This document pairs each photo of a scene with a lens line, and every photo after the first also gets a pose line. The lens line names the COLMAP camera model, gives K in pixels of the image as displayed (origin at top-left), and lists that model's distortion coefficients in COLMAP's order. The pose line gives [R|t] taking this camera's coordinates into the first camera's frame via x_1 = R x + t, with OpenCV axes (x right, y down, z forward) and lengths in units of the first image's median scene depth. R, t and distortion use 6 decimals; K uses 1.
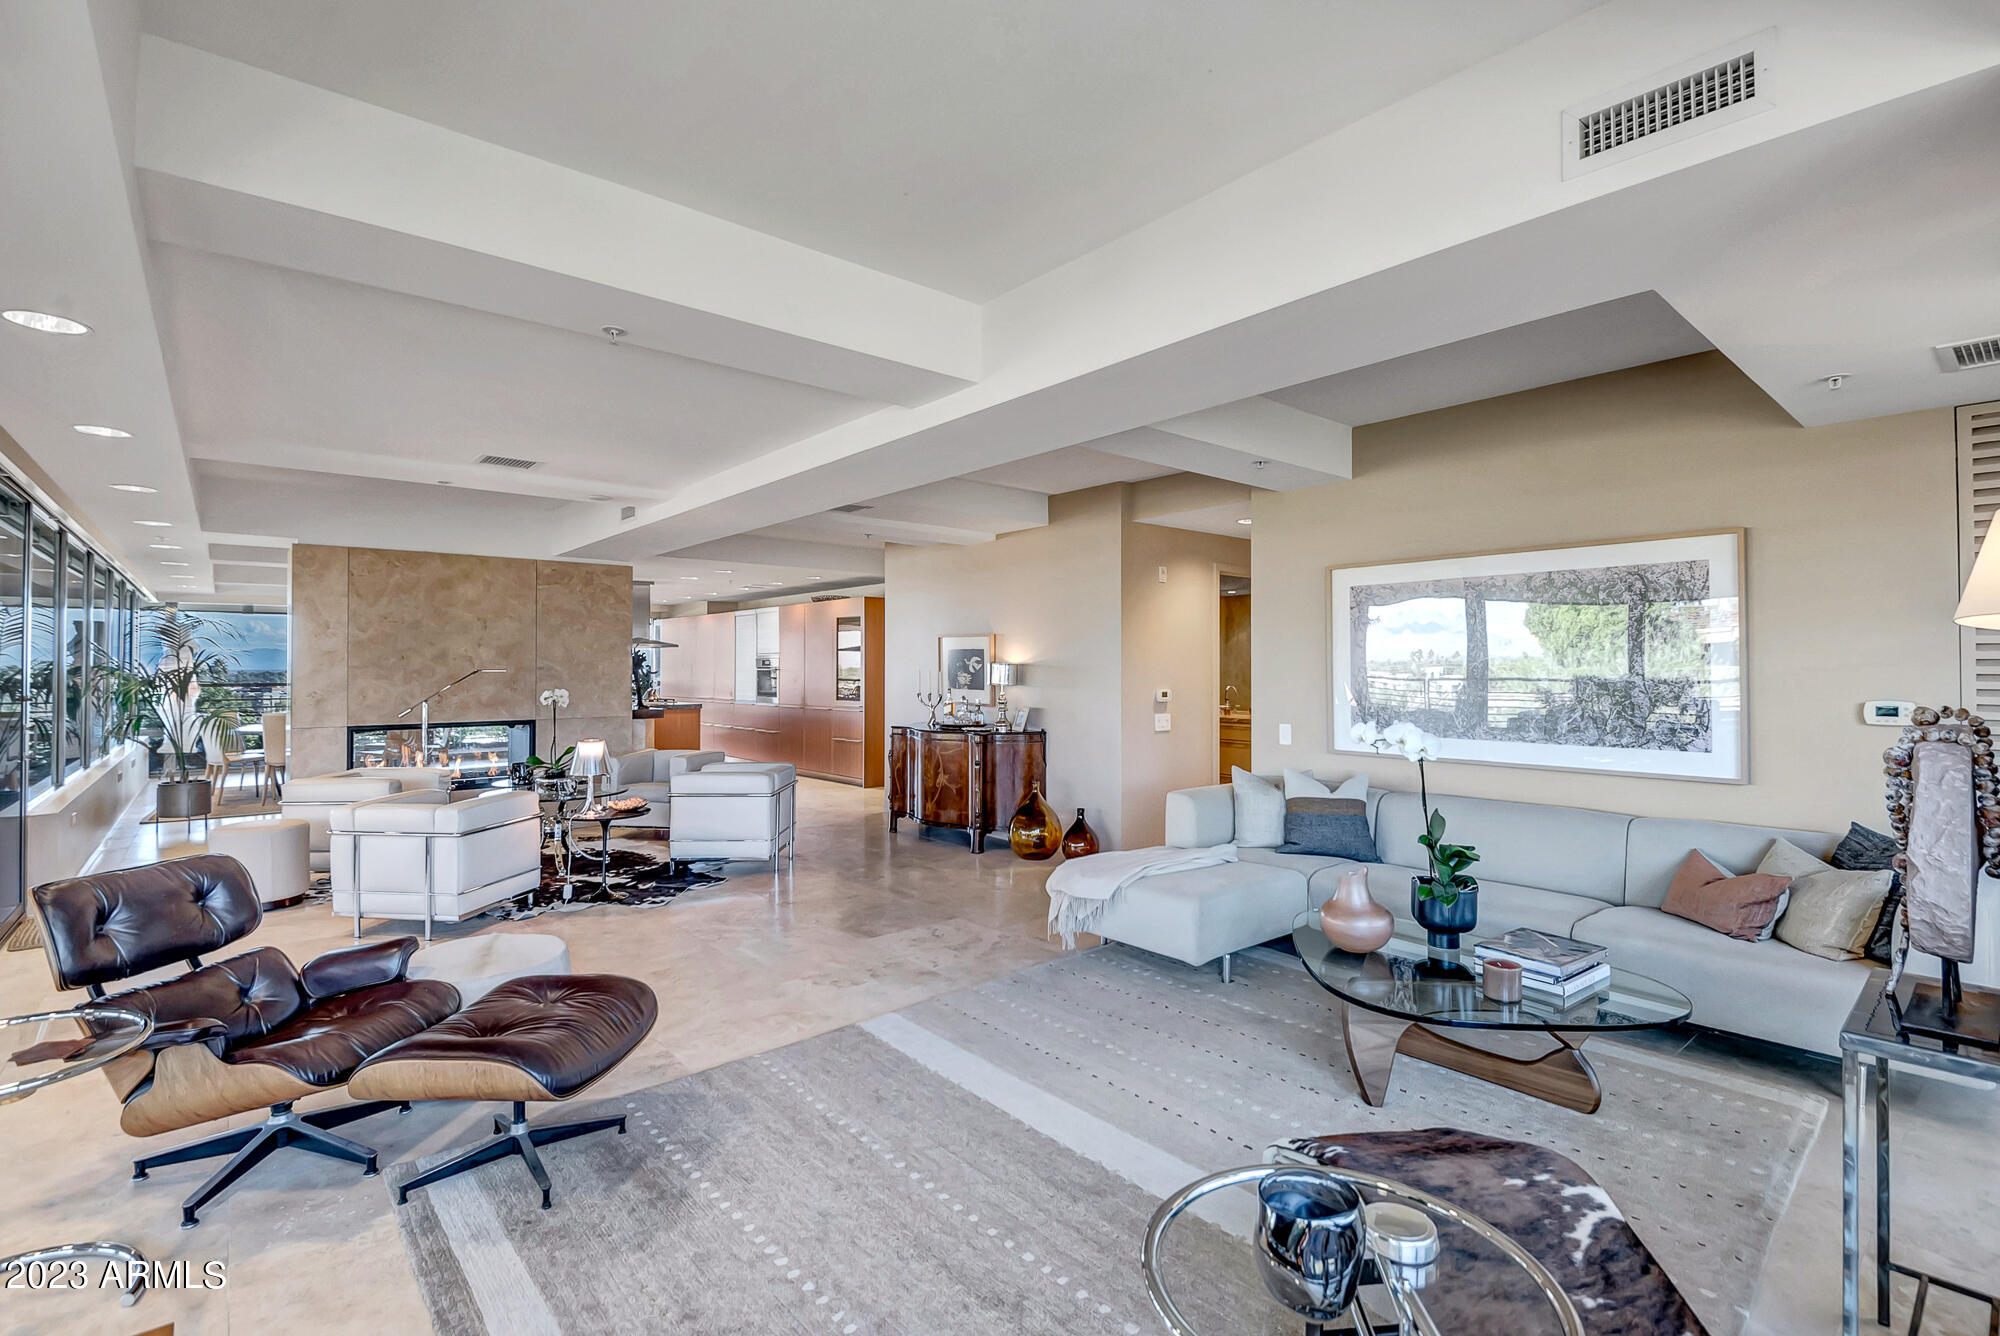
lens RADIAL K [[908.9, 0, 1014.0], [0, 908.9, 655.4], [0, 0, 1]] dist [0.012009, -0.008196]
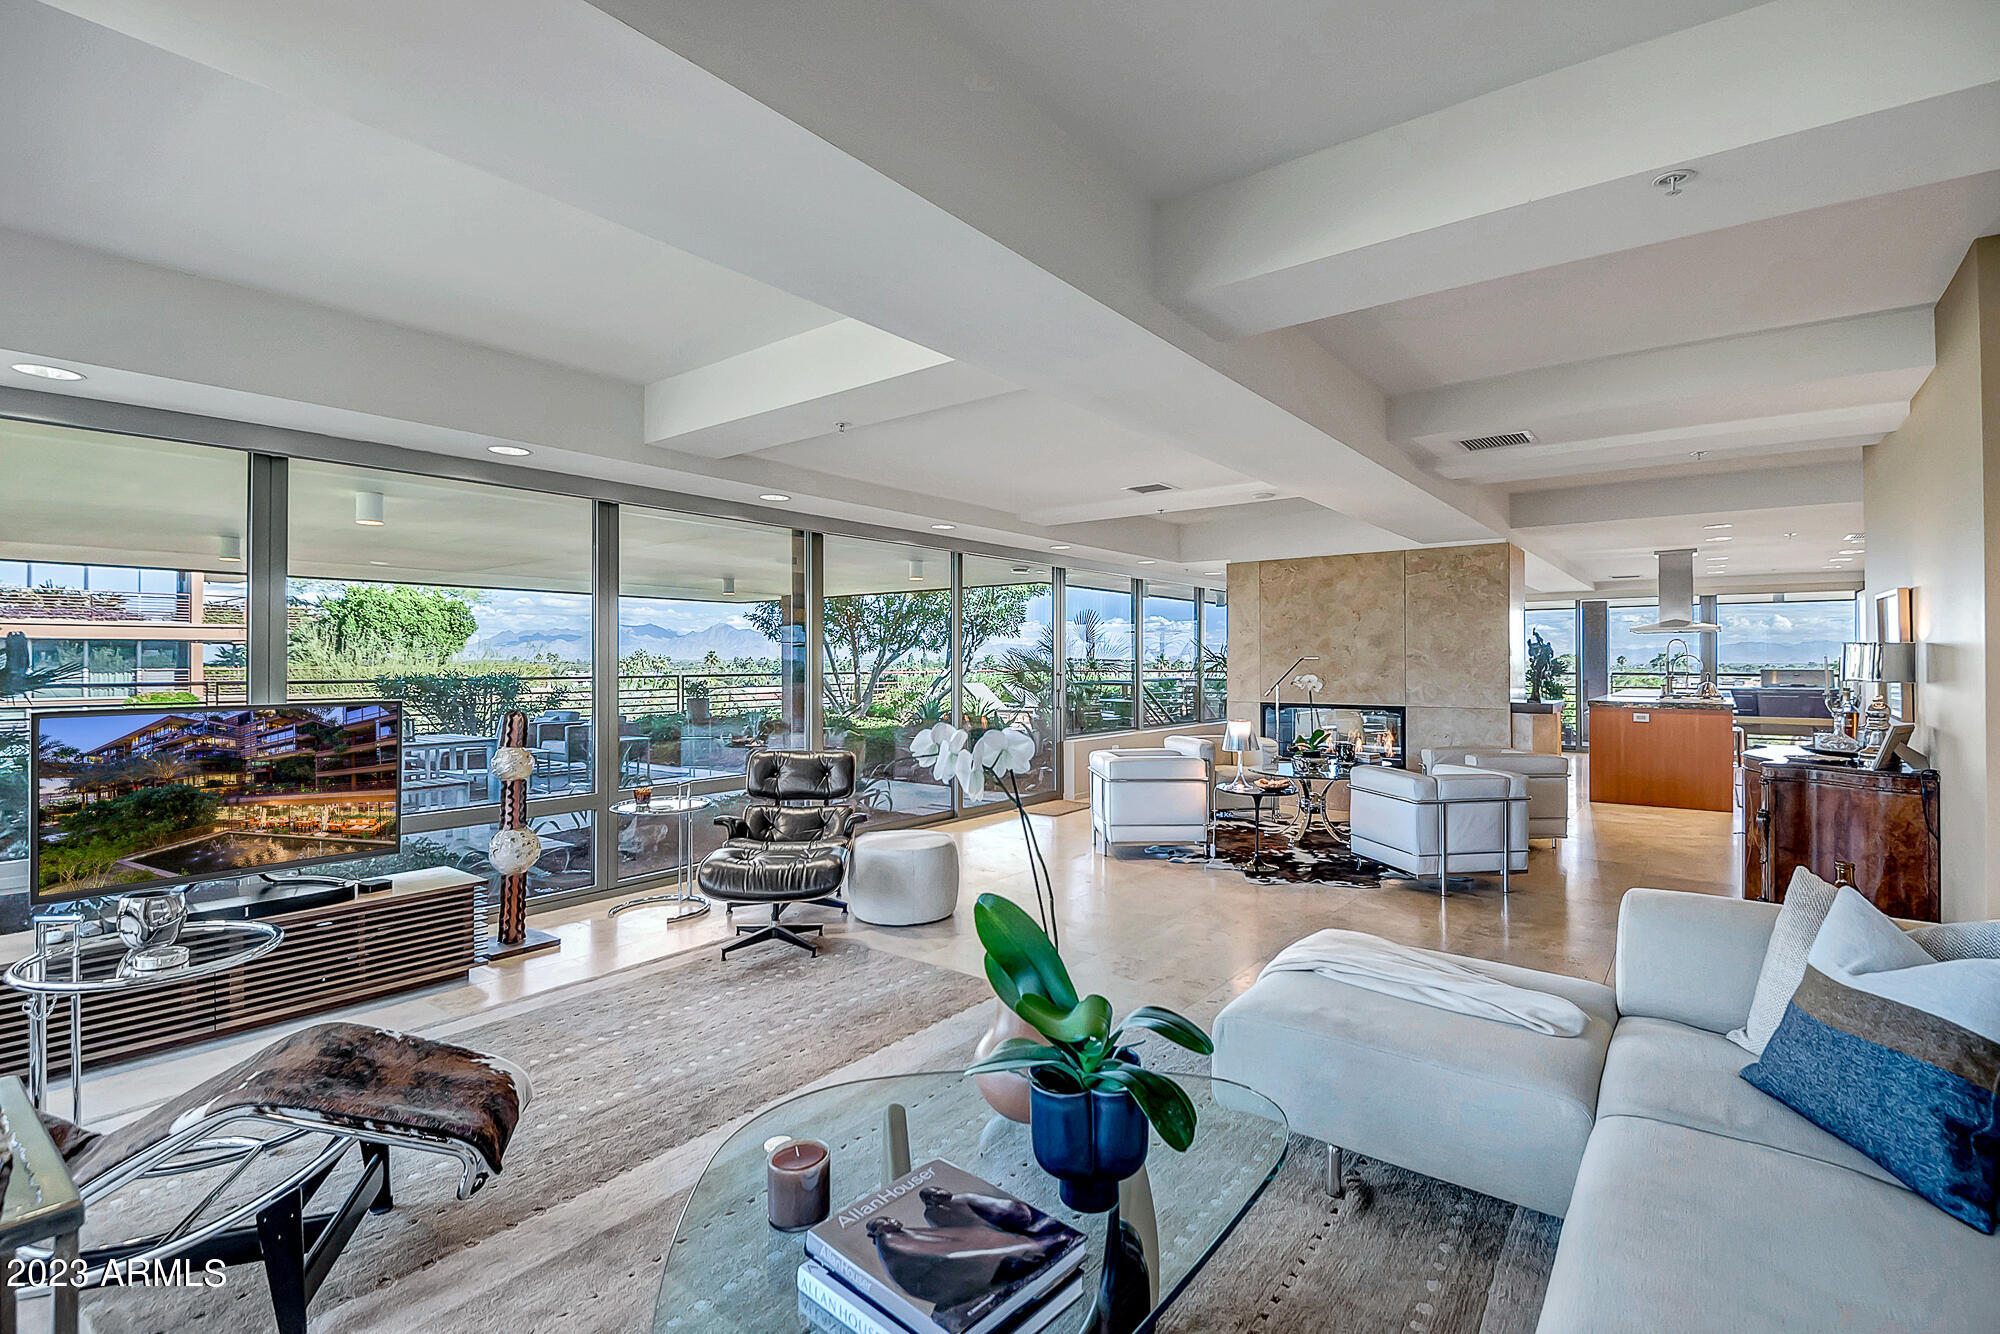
lens RADIAL K [[908.9, 0, 994.0], [0, 908.9, 652.3], [0, 0, 1]] dist [0.012009, -0.008196]
pose [[0.187046, -0.010307, -0.982297, 0.434177], [0.014547, 0.999864, -0.007721, 0.012144], [0.982244, -0.012846, 0.187170, 0.395714]]
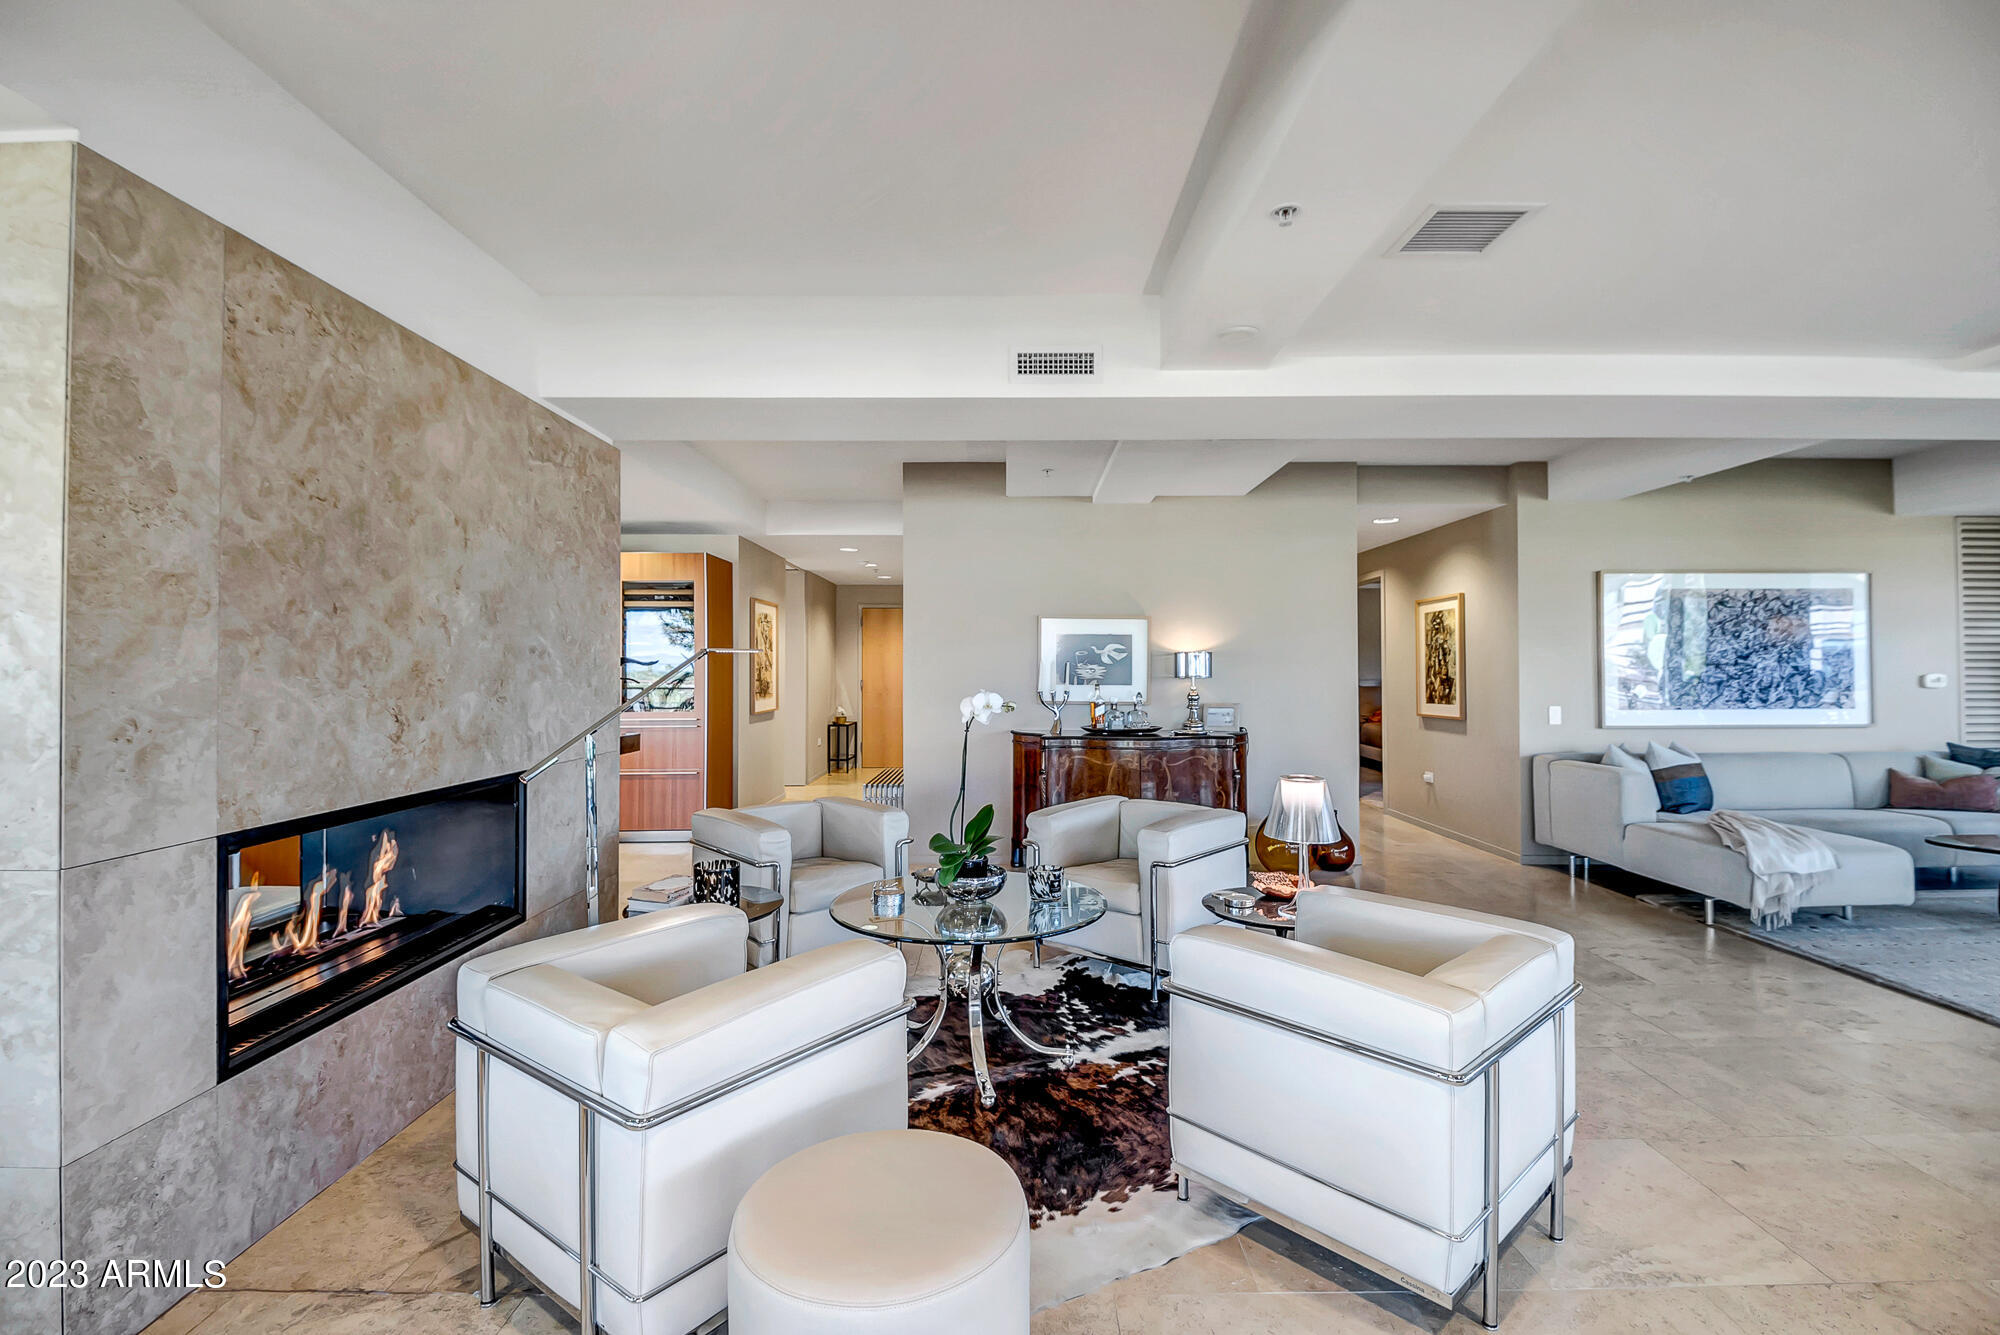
lens RADIAL K [[908.9, 0, 1033.3], [0, 908.9, 646.3], [0, 0, 1]] dist [0.012009, -0.008196]
pose [[0.643605, 0.018258, 0.765140, -0.775231], [-0.006795, 0.999812, -0.018143, 0.020406], [-0.765328, 0.006478, 0.643608, 0.604042]]
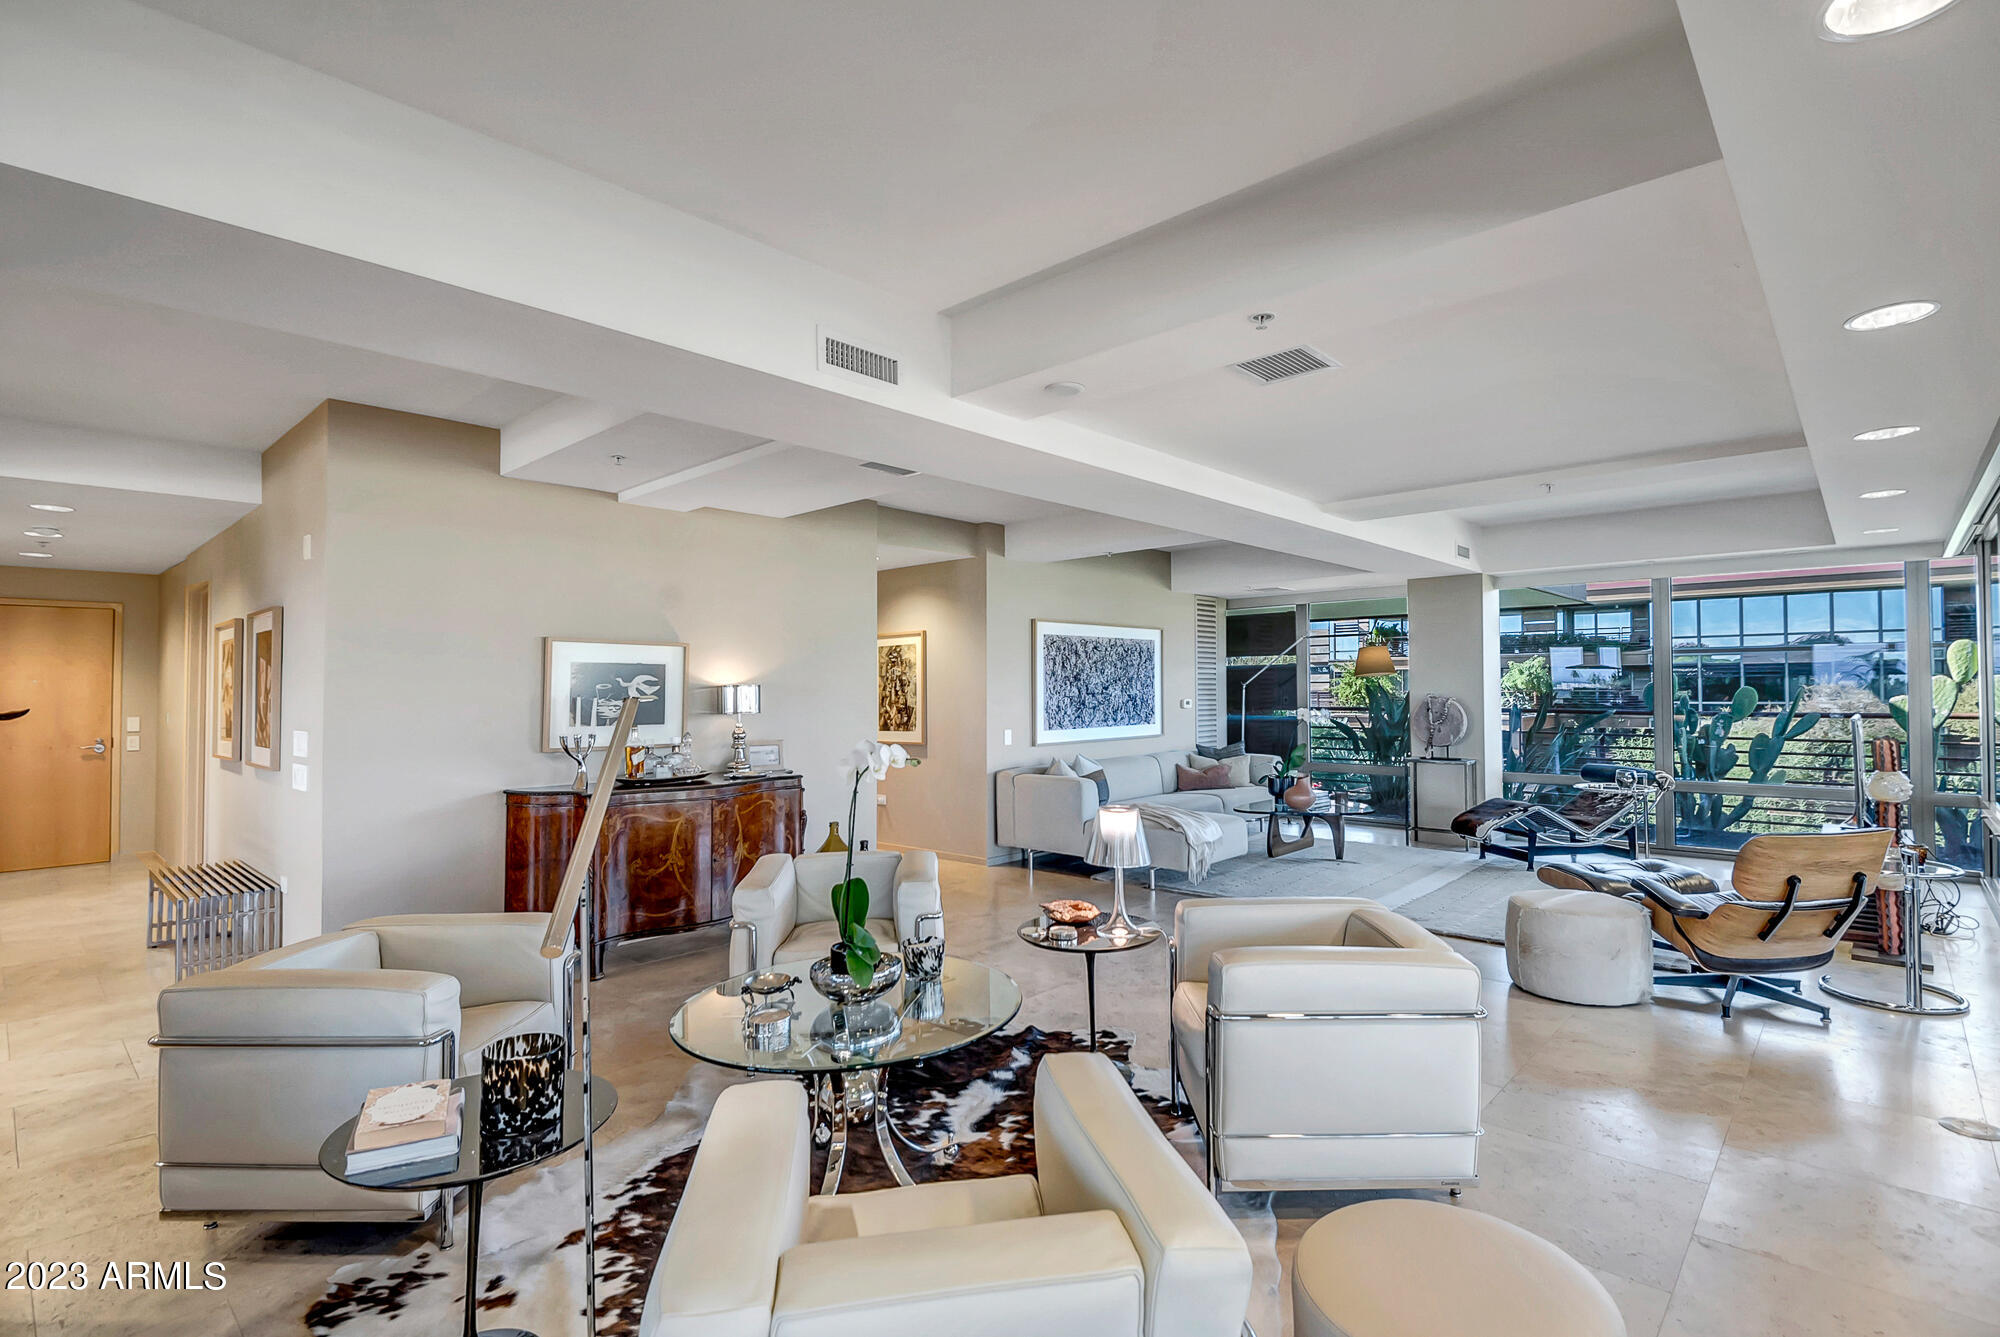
lens RADIAL K [[908.9, 0, 1060.2], [0, 908.9, 660.1], [0, 0, 1]] dist [0.012009, -0.008196]
pose [[-0.147315, 0.032560, 0.988554, -0.828121], [-0.002759, 0.999441, -0.033330, 0.013044], [-0.989086, -0.007637, -0.147143, 0.887971]]
